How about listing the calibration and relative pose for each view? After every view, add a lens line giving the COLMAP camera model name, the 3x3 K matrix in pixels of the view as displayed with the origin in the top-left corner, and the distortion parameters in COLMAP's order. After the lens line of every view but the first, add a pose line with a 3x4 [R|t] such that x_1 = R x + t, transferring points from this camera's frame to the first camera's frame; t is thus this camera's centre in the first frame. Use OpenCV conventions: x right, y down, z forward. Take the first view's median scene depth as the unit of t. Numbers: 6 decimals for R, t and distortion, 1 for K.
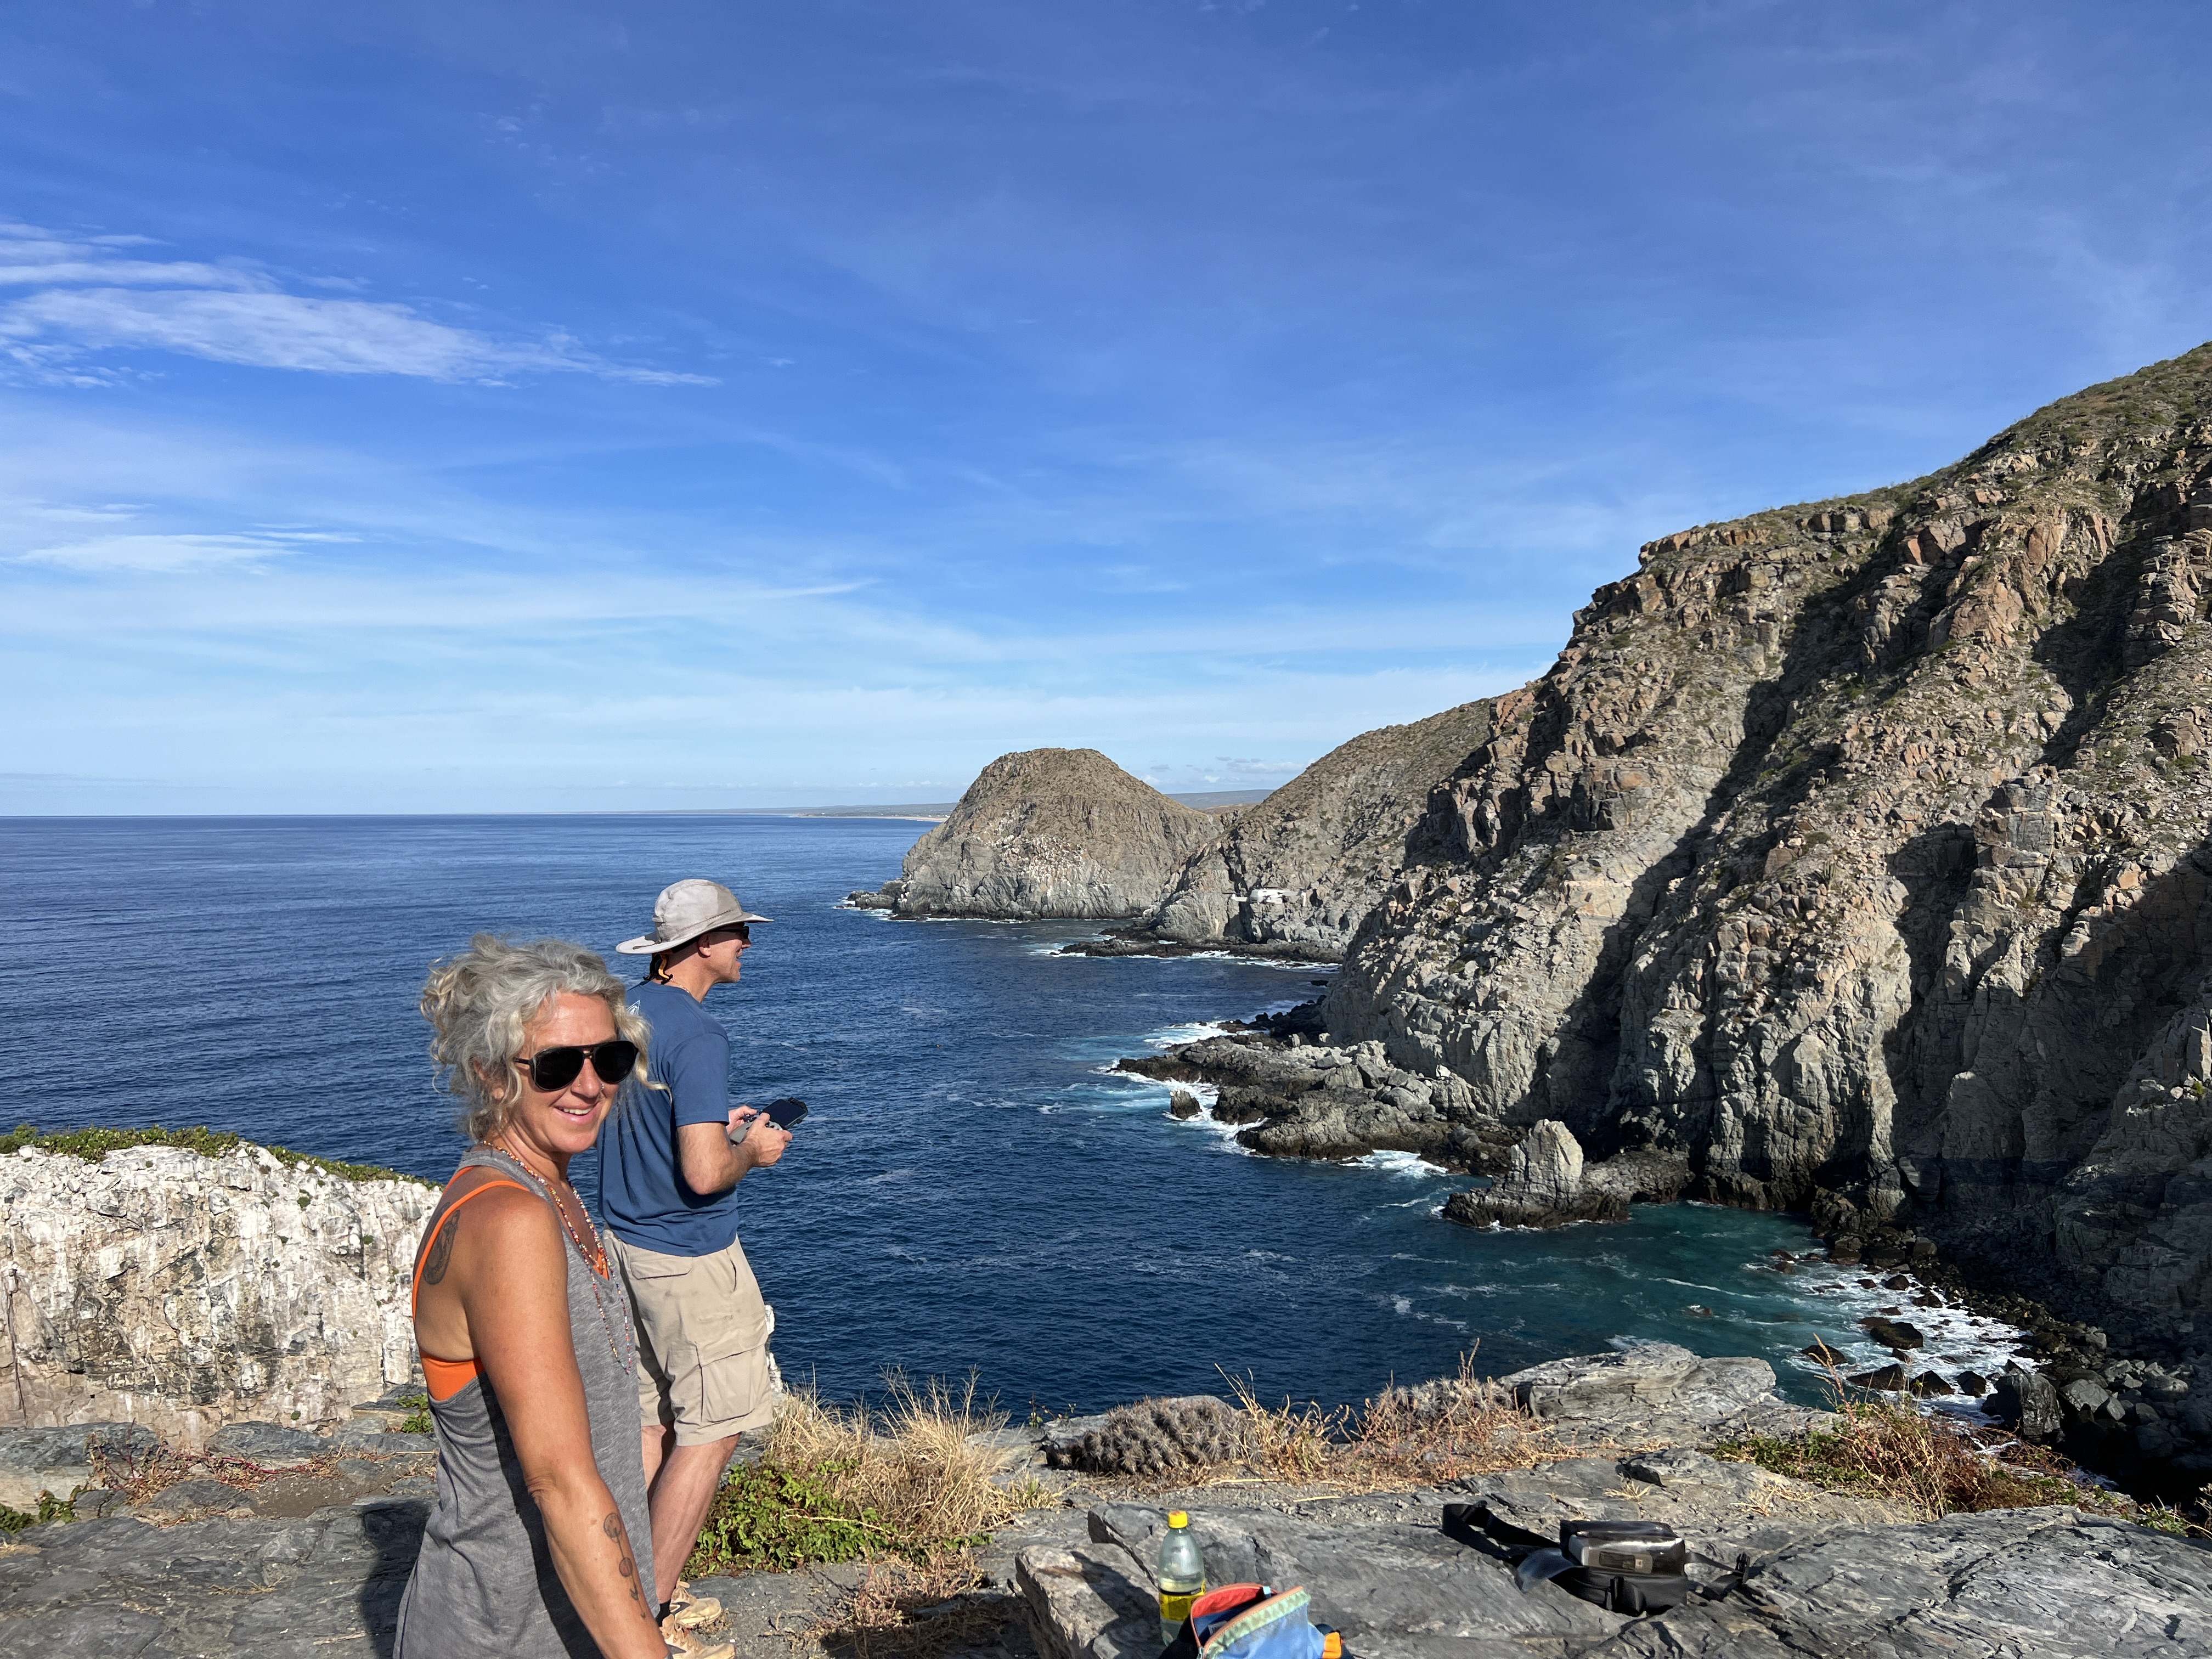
lens RADIAL K [[1658.0, 0, 1090.9], [0, 1658.0, 820.0], [0, 0, 1]] dist [0.073716, -0.095006]
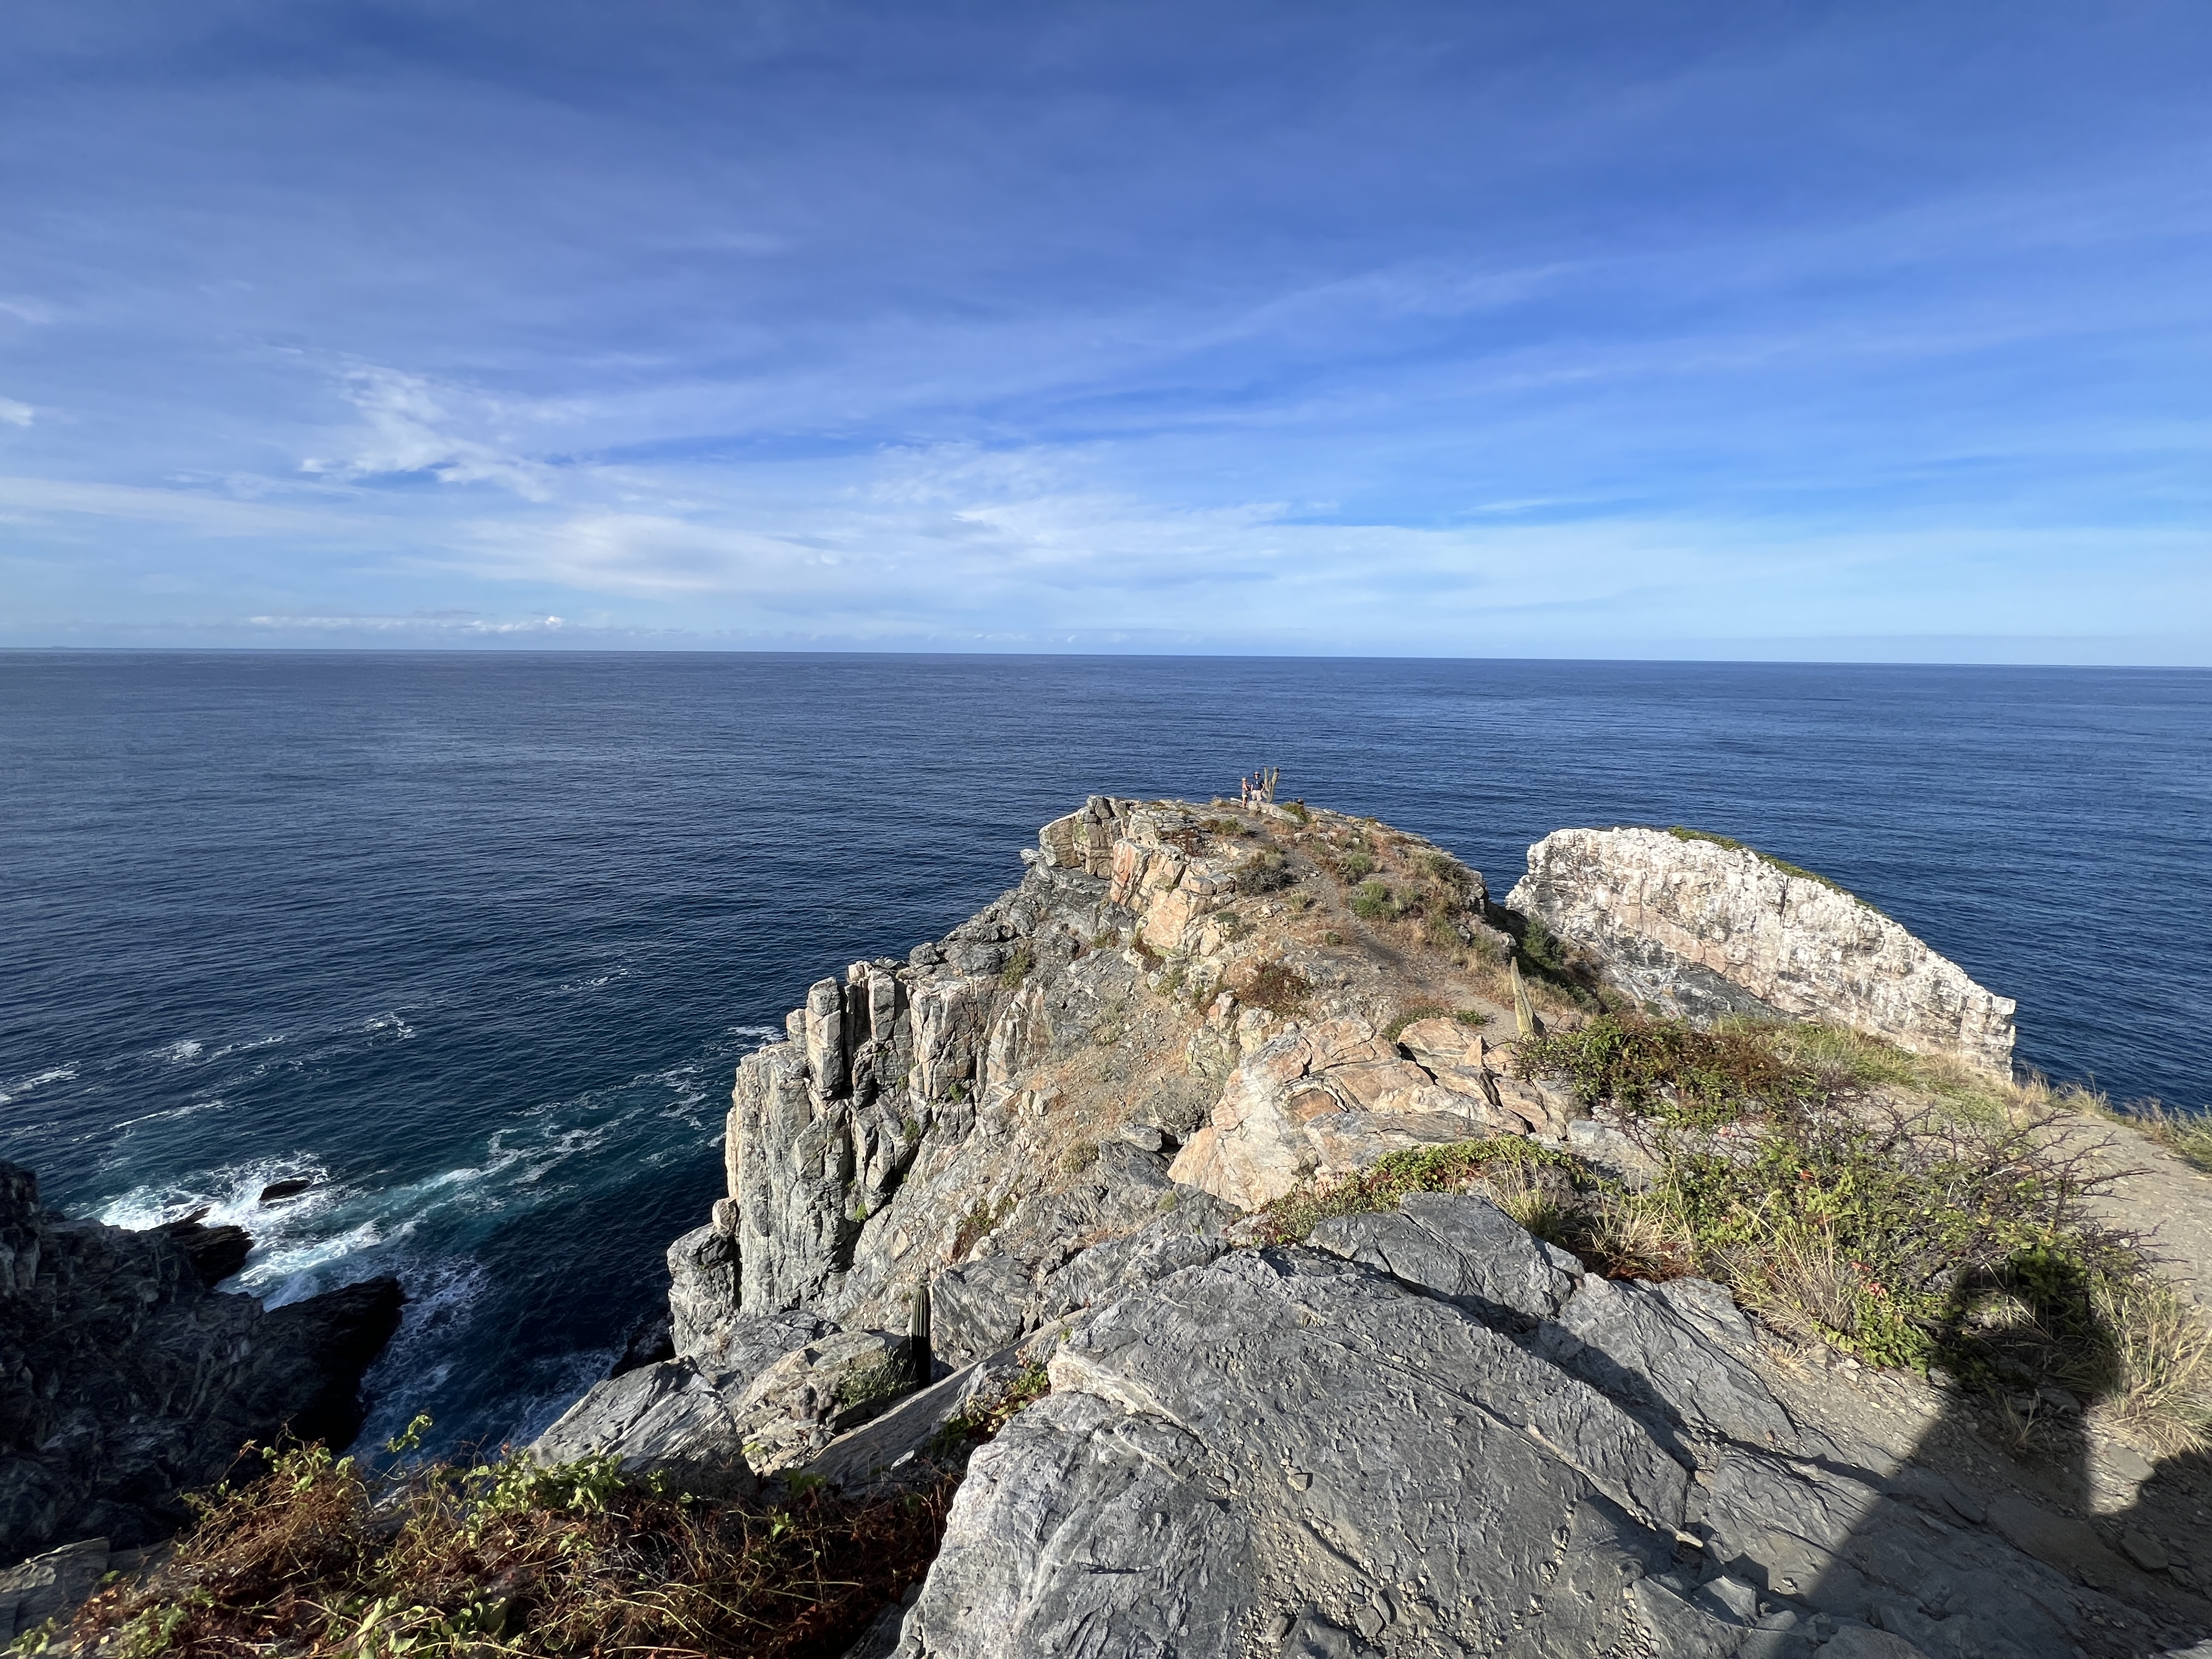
lens RADIAL K [[878.1, 0, 1121.2], [0, 878.1, 830.3], [0, 0, 1]] dist [-0.003253, 0.000605]
pose [[0.248959, 0.197099, -0.948247, 0.133420], [-0.019388, 0.979892, 0.198586, -0.019906], [0.968320, -0.031055, 0.247774, -0.056528]]
